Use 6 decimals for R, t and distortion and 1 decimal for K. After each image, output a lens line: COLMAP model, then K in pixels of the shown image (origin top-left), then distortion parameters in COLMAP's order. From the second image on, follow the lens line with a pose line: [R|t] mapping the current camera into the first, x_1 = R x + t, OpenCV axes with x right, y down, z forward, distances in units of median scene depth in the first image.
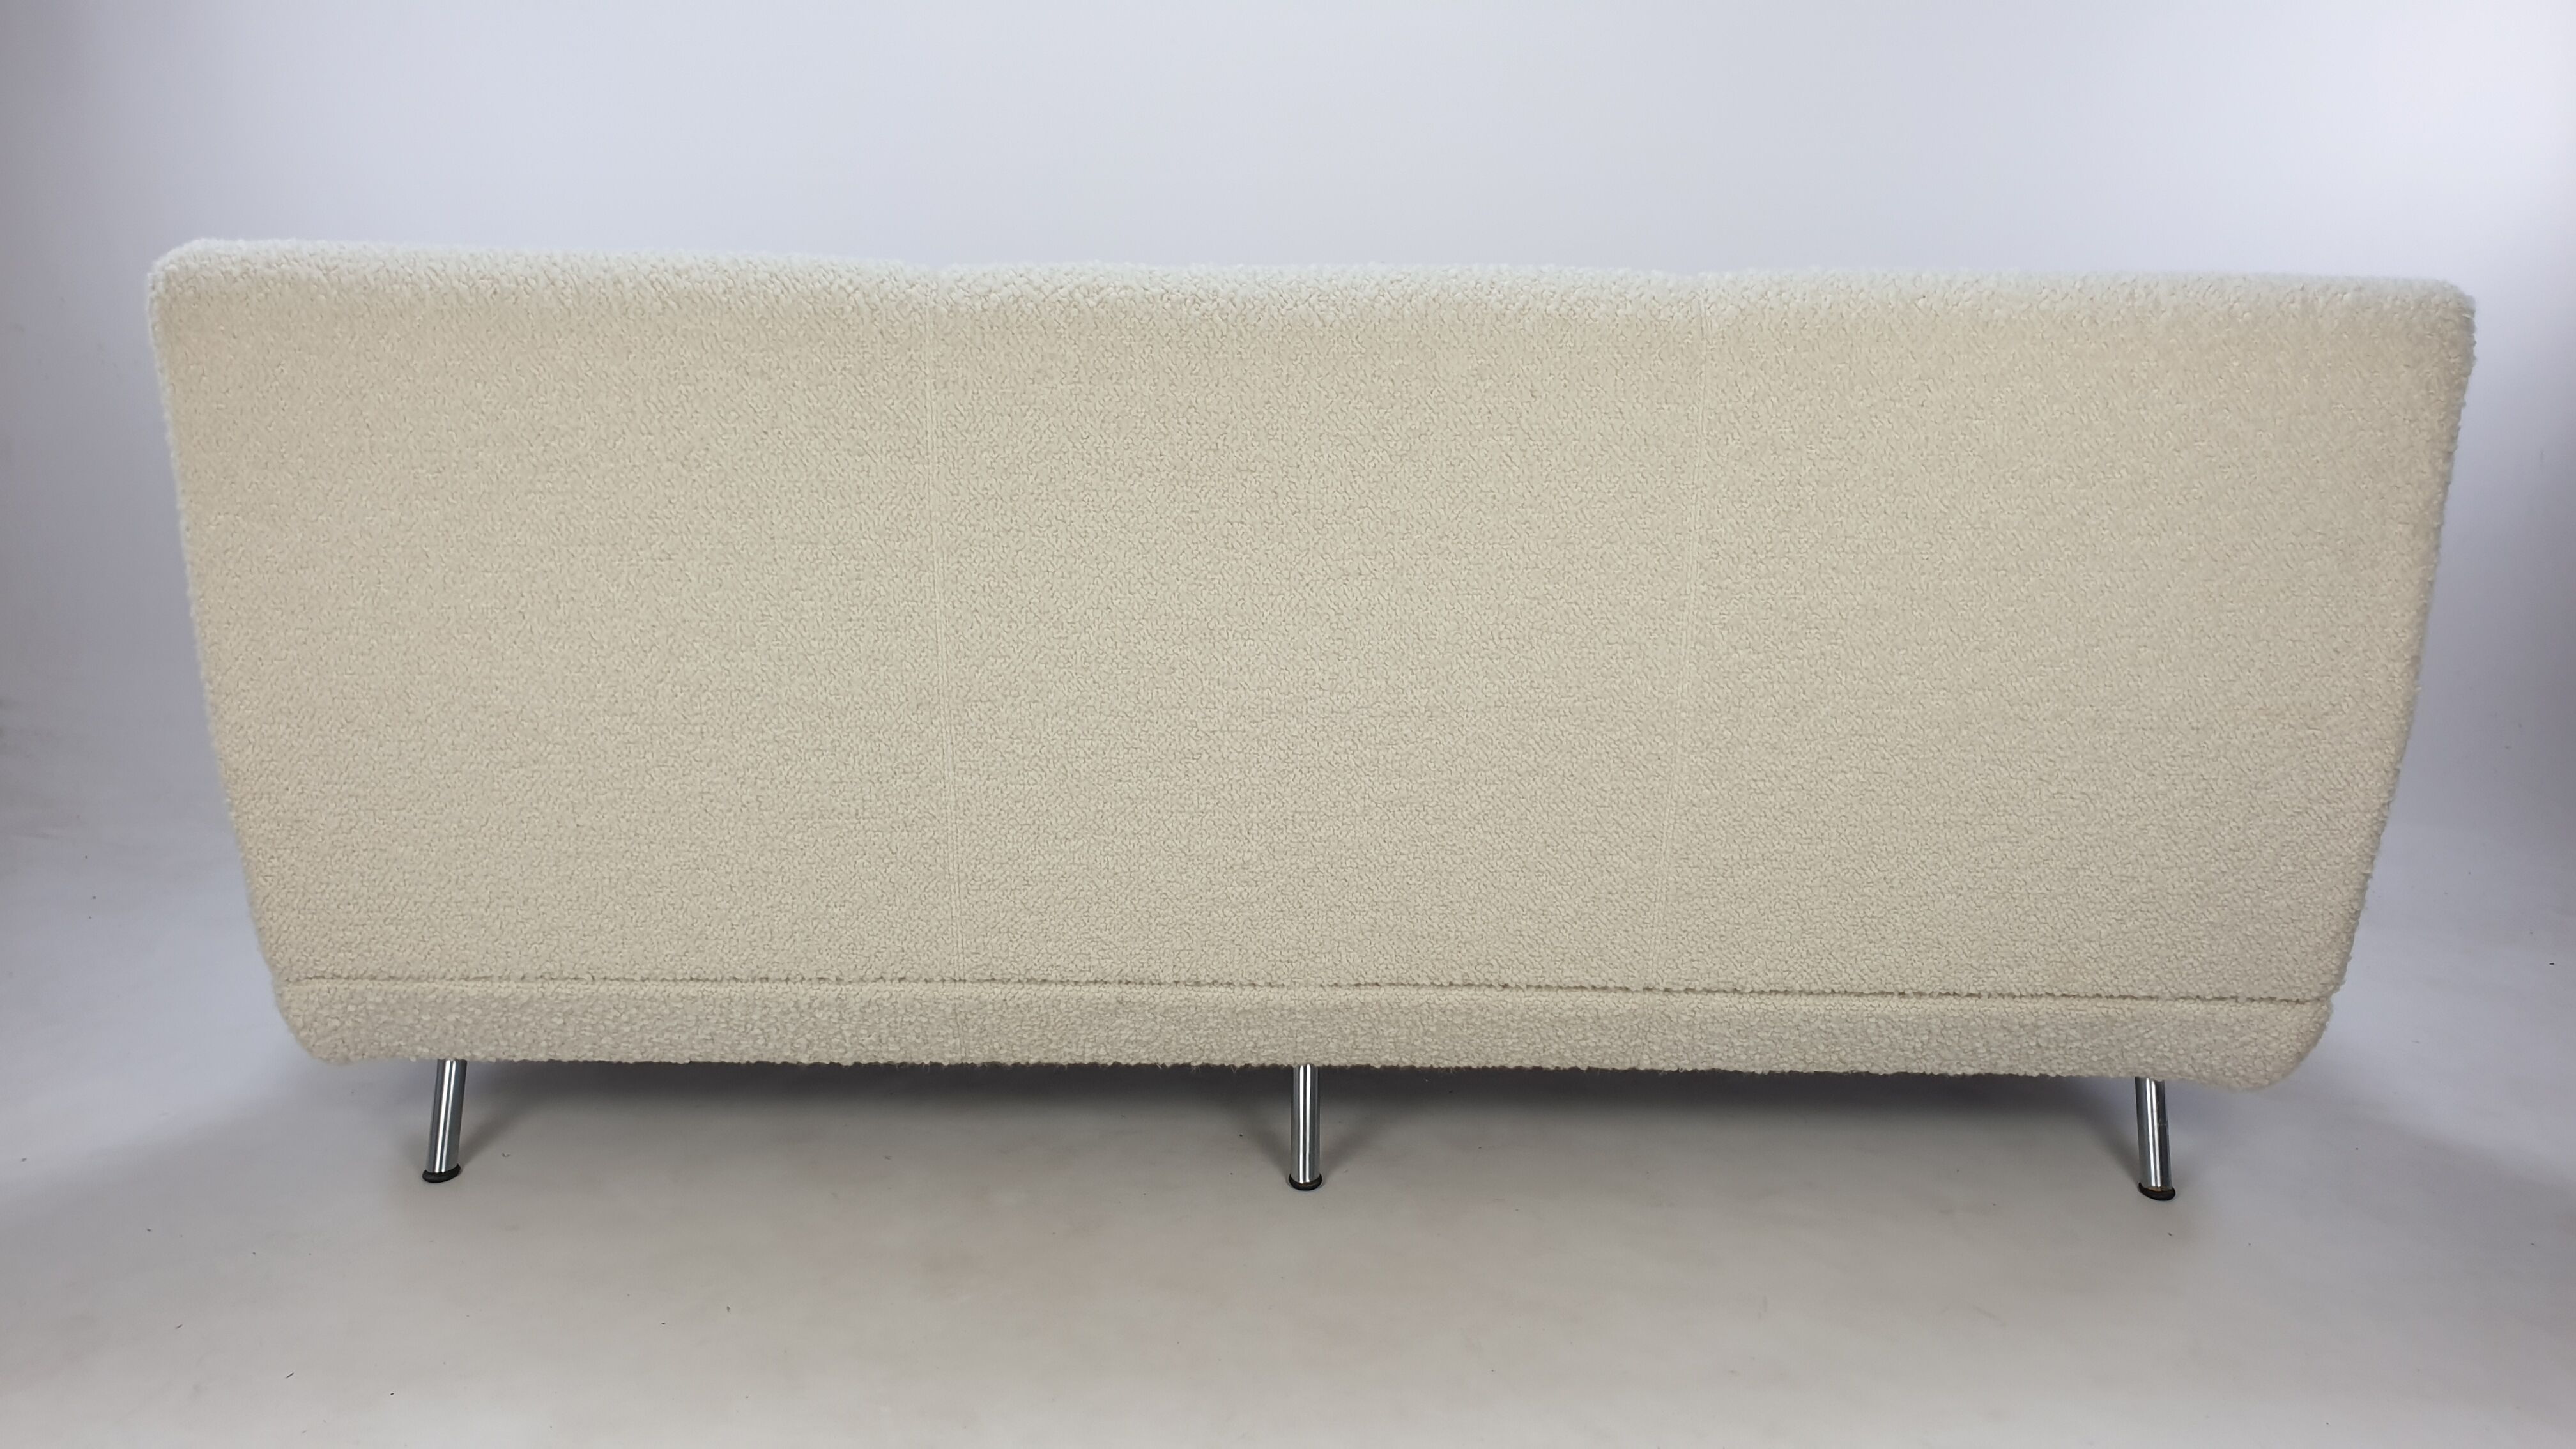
lens RADIAL K [[2017.1, 0, 1288.5], [0, 2017.1, 726.9], [0, 0, 1]] dist [-0.009867, -0.018234]
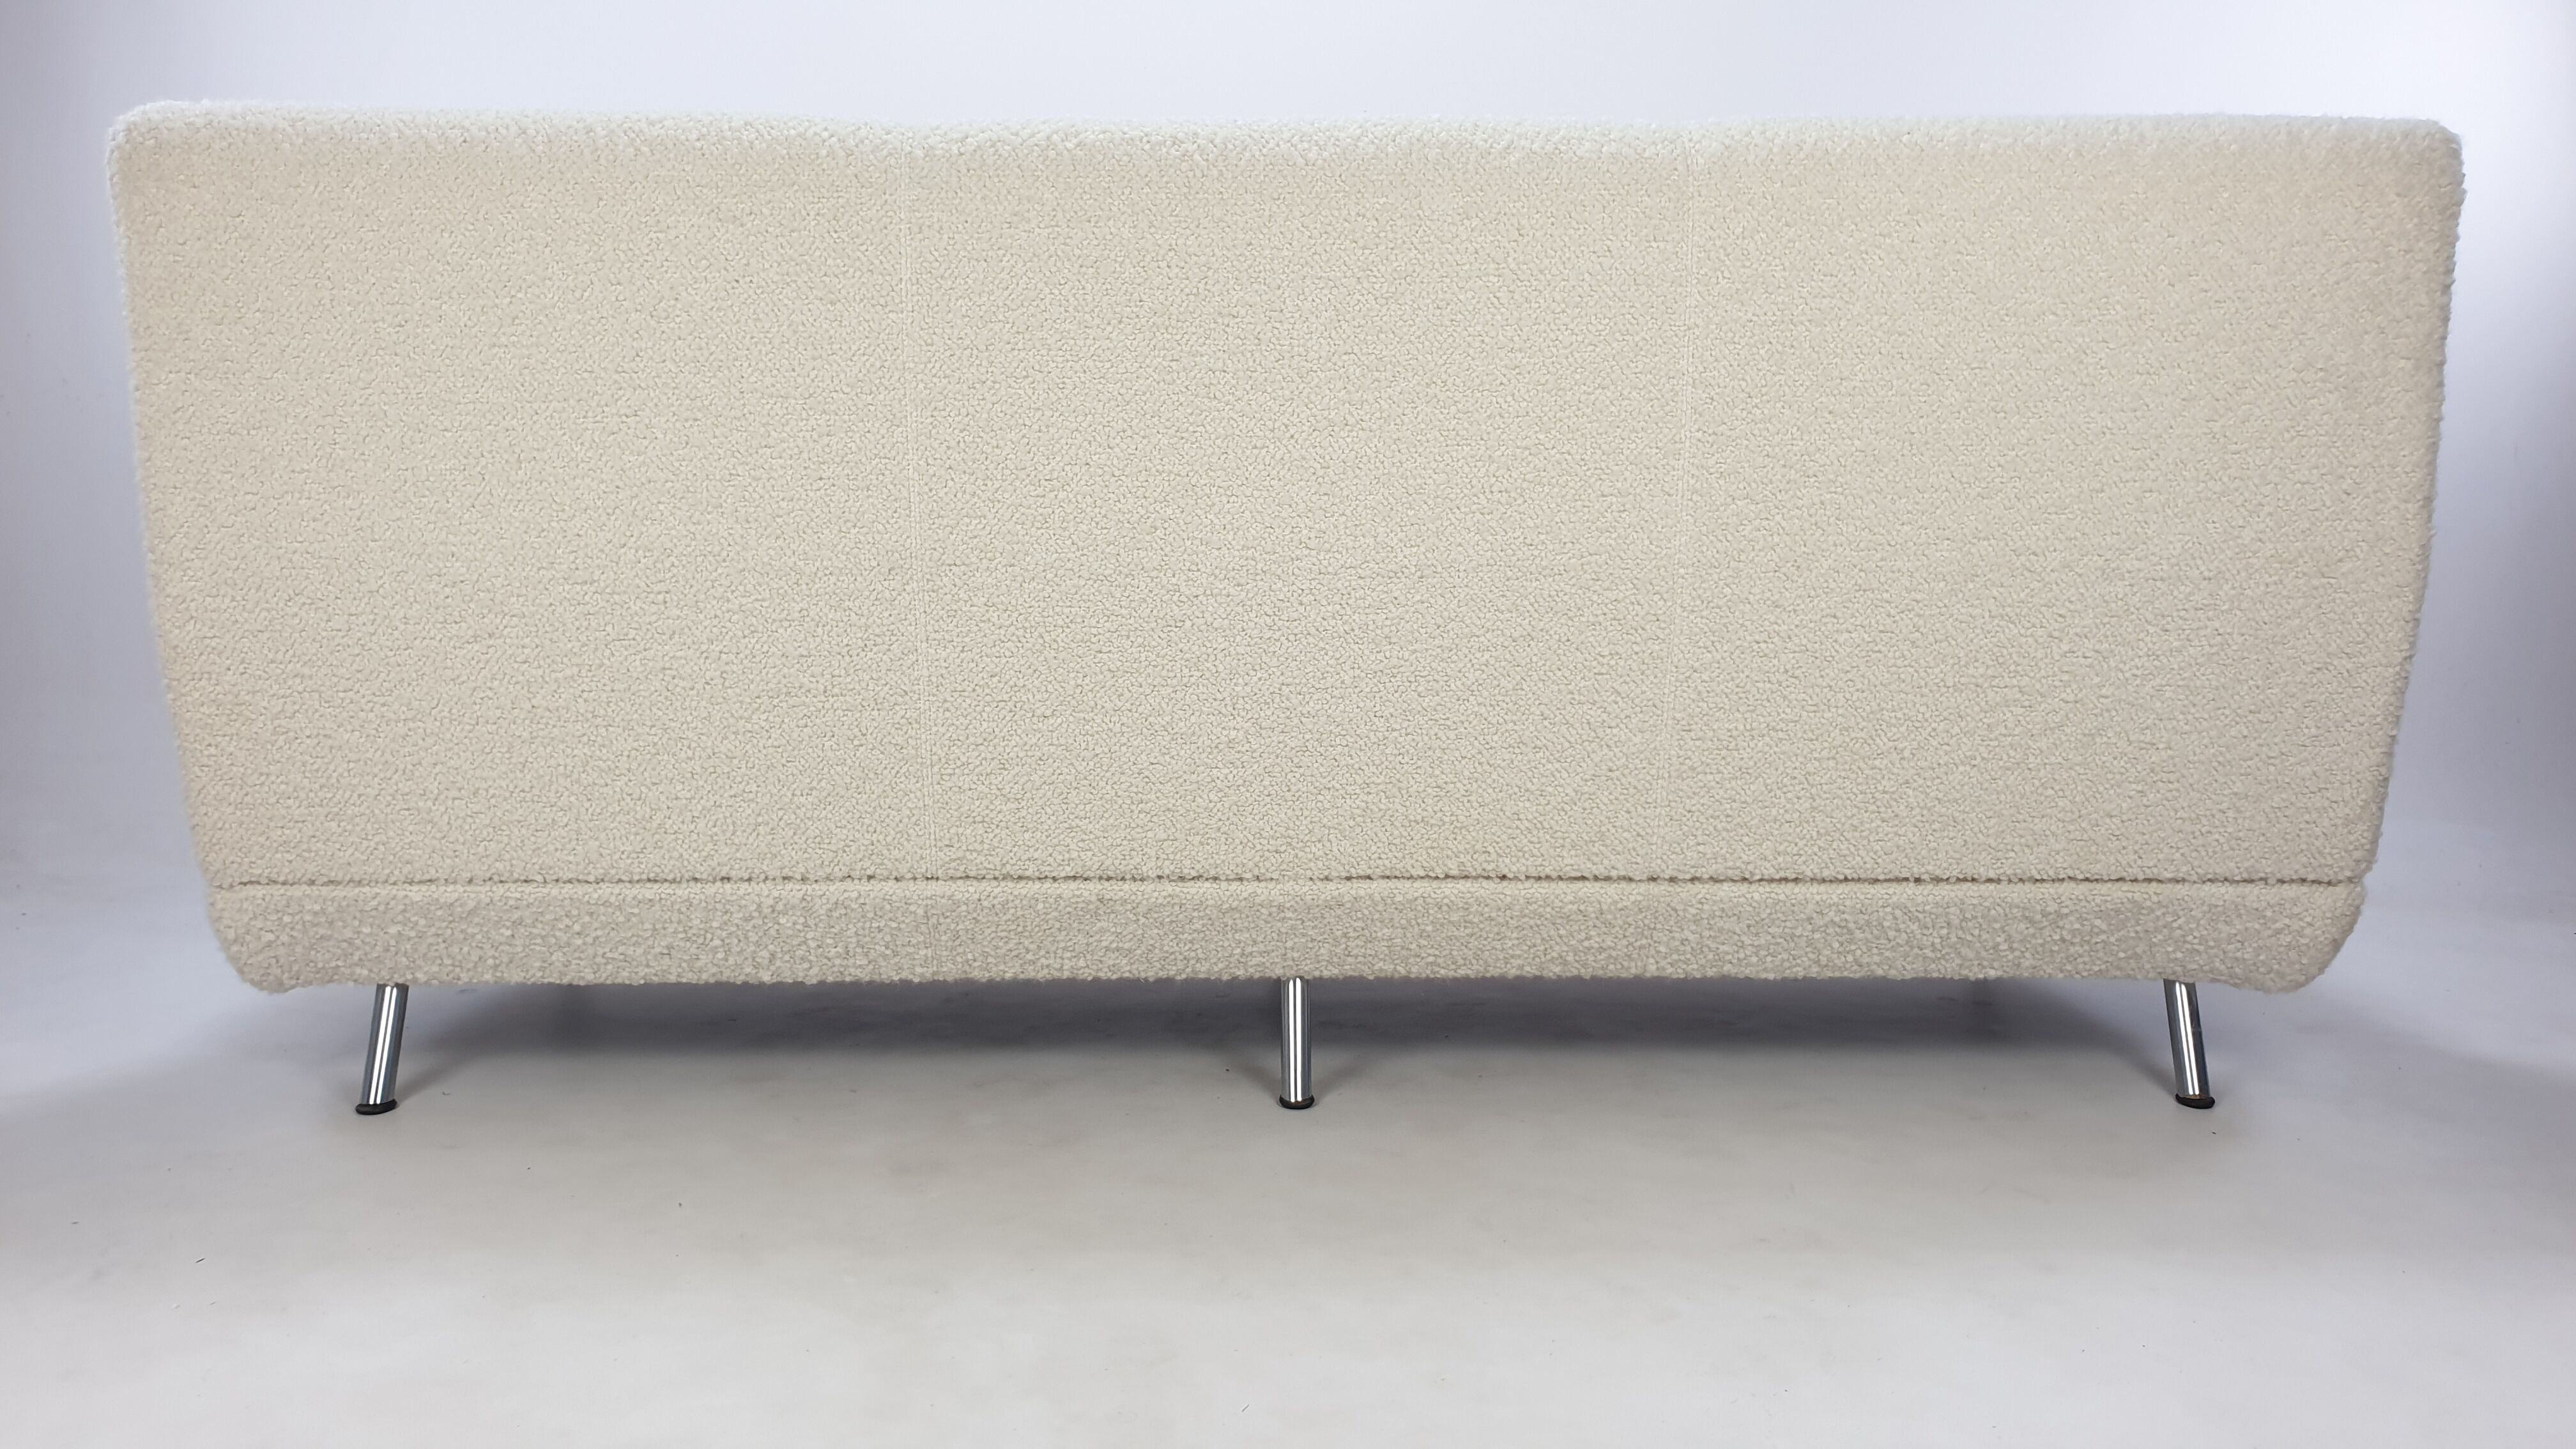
lens RADIAL K [[2017.1, 0, 1282.0], [0, 2017.1, 717.1], [0, 0, 1]] dist [-0.009867, -0.018234]
pose [[0.999837, -0.012582, 0.012959, -0.009683], [0.013977, 0.993399, -0.113857, 0.171809], [-0.011441, 0.114019, 0.993413, 0.047392]]
